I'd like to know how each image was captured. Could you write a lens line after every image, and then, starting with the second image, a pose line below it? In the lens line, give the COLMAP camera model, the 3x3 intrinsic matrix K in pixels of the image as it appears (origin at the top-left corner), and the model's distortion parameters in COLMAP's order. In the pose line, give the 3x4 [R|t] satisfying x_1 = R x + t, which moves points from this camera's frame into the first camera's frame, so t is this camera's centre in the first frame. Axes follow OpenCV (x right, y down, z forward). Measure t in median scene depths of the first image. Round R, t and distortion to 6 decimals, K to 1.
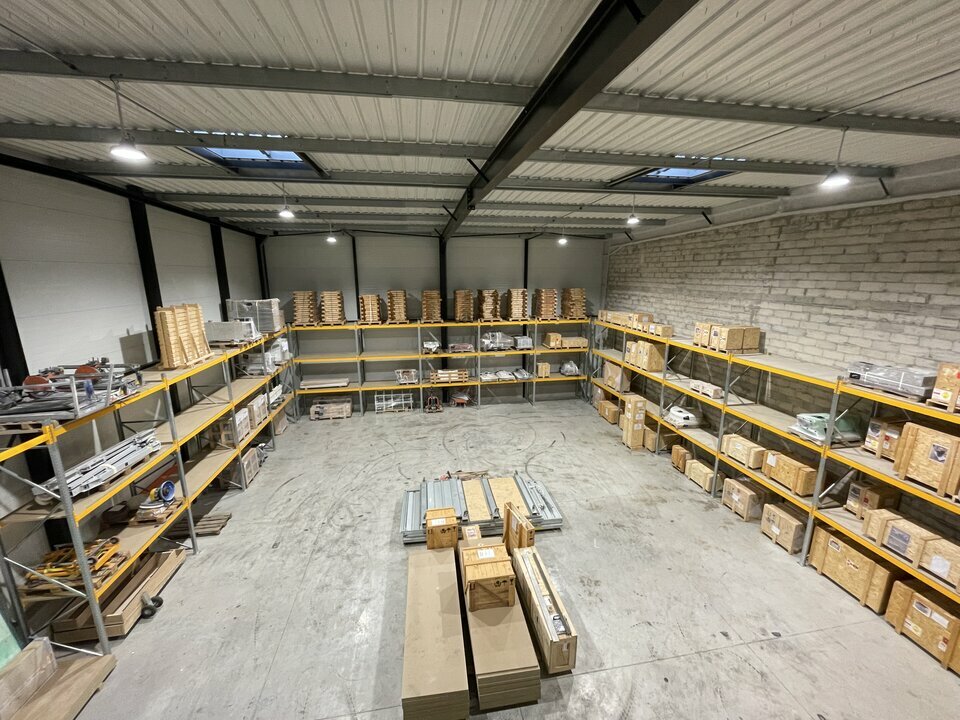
lens RADIAL K [[387.4, 0, 480.2], [0, 387.4, 354.1], [0, 0, 1]] dist [-0.003295, -0.000290]
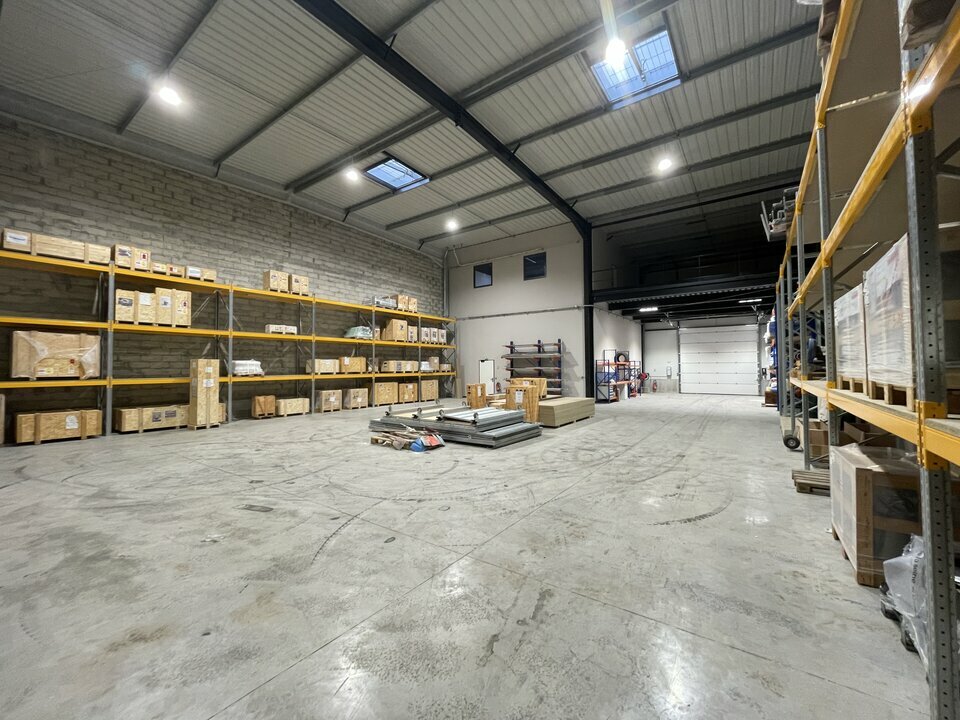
lens RADIAL K [[387.4, 0, 479.5], [0, 387.4, 356.9], [0, 0, 1]] dist [-0.003295, -0.000290]
pose [[-0.703440, 0.029028, 0.710161, -0.711352], [0.156155, 0.981065, 0.114575, 0.142762], [-0.693388, 0.191492, -0.694653, 1.576801]]
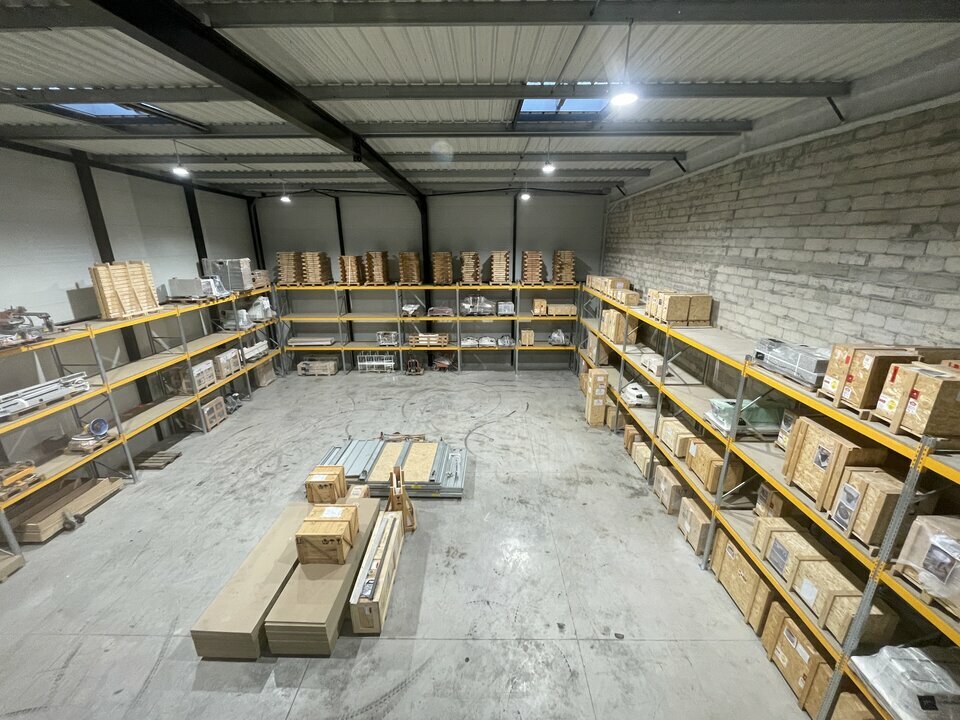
lens RADIAL K [[387.4, 0, 480.4], [0, 387.4, 354.2], [0, 0, 1]] dist [-0.003295, -0.000290]
pose [[0.984744, 0.049057, -0.166948, 0.380961], [-0.034555, 0.995460, 0.088692, 0.000869], [0.170541, -0.081570, 0.981968, 0.074468]]
